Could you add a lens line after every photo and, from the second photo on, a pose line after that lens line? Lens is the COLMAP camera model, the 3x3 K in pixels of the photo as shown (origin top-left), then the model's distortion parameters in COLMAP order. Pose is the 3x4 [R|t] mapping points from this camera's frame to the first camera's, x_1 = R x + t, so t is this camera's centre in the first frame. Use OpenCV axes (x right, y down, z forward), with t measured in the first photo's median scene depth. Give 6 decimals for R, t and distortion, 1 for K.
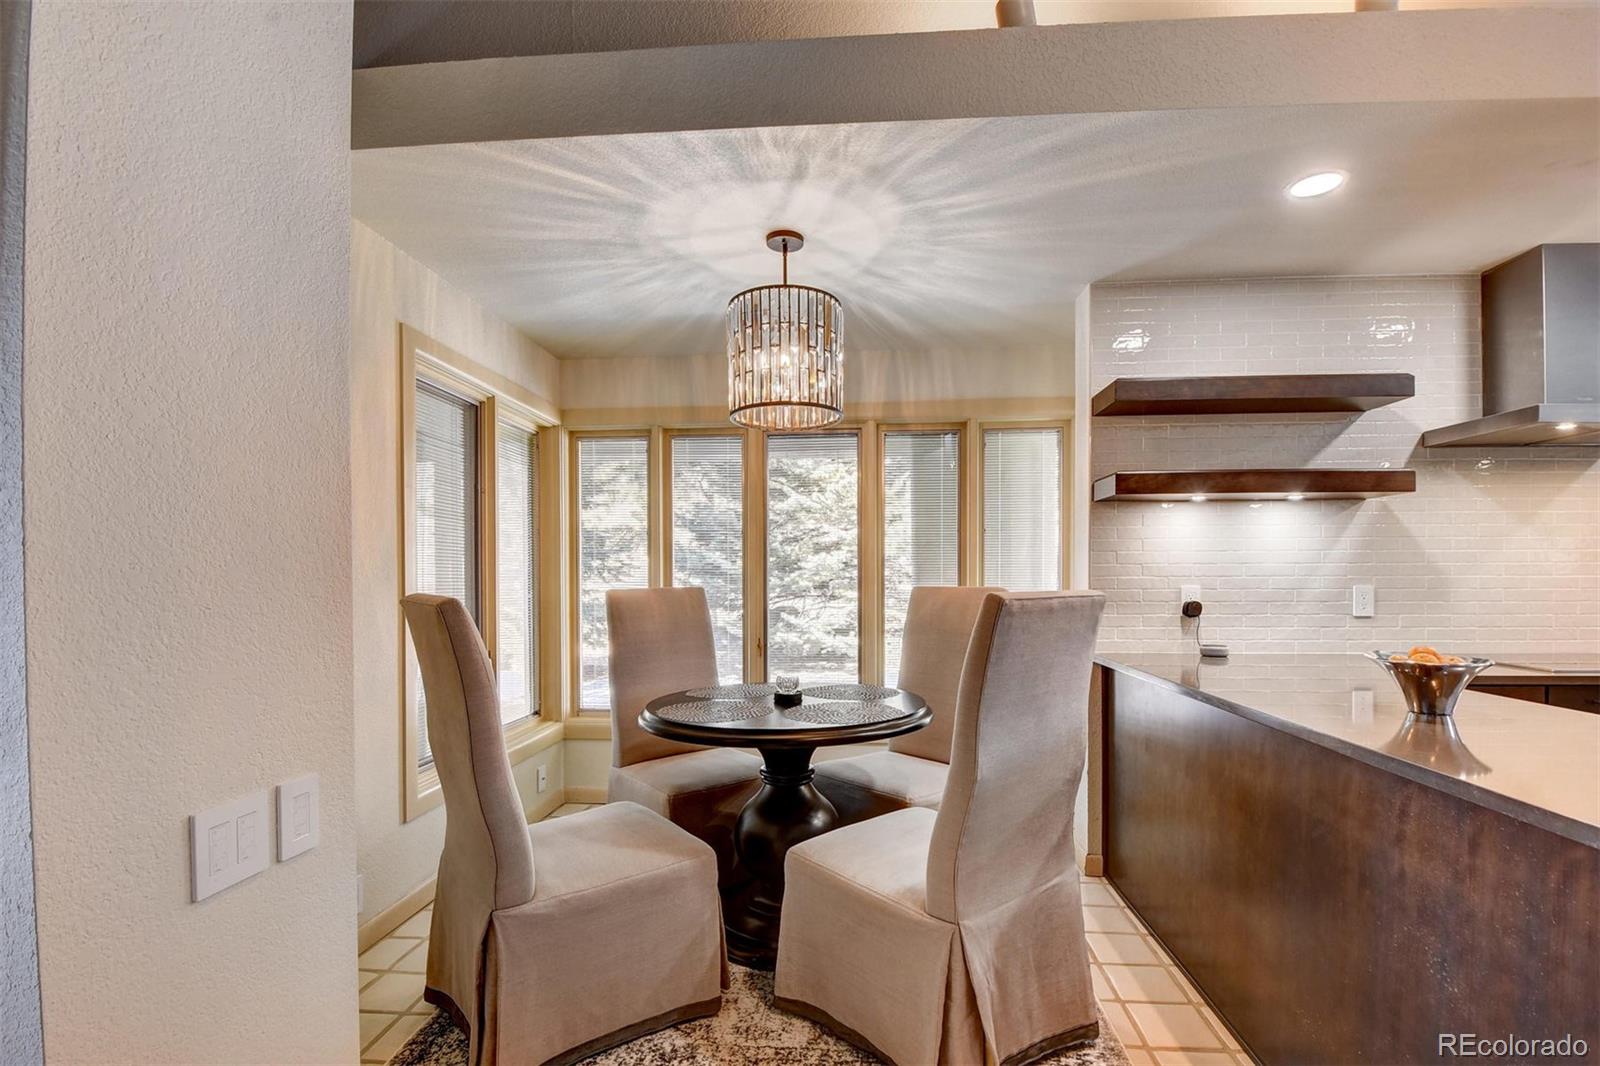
lens RADIAL K [[710.9, 0, 810.9], [0, 710.9, 583.5], [0, 0, 1]] dist [0.018817, -0.020929]
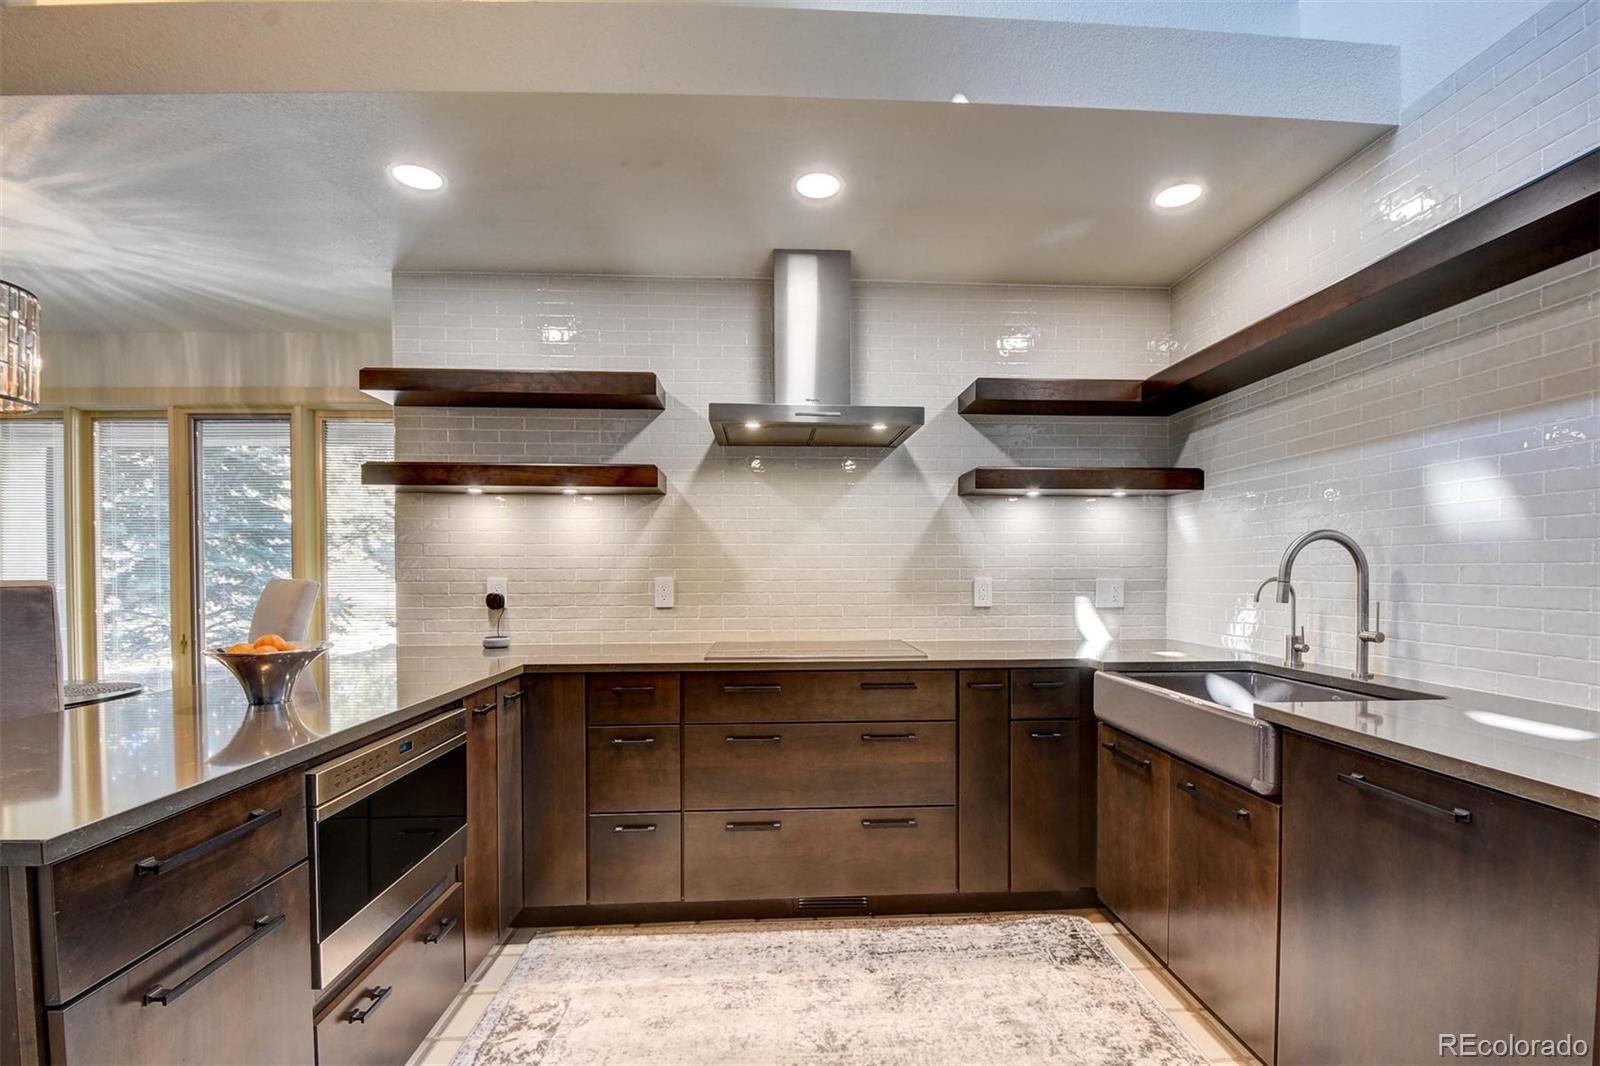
lens RADIAL K [[710.9, 0, 810.9], [0, 710.9, 583.5], [0, 0, 1]] dist [0.018817, -0.020929]
pose [[0.991071, -0.004605, 0.133252, 0.842267], [0.002990, 0.999920, 0.012318, -0.000322], [-0.133298, -0.011810, 0.991006, -0.059761]]
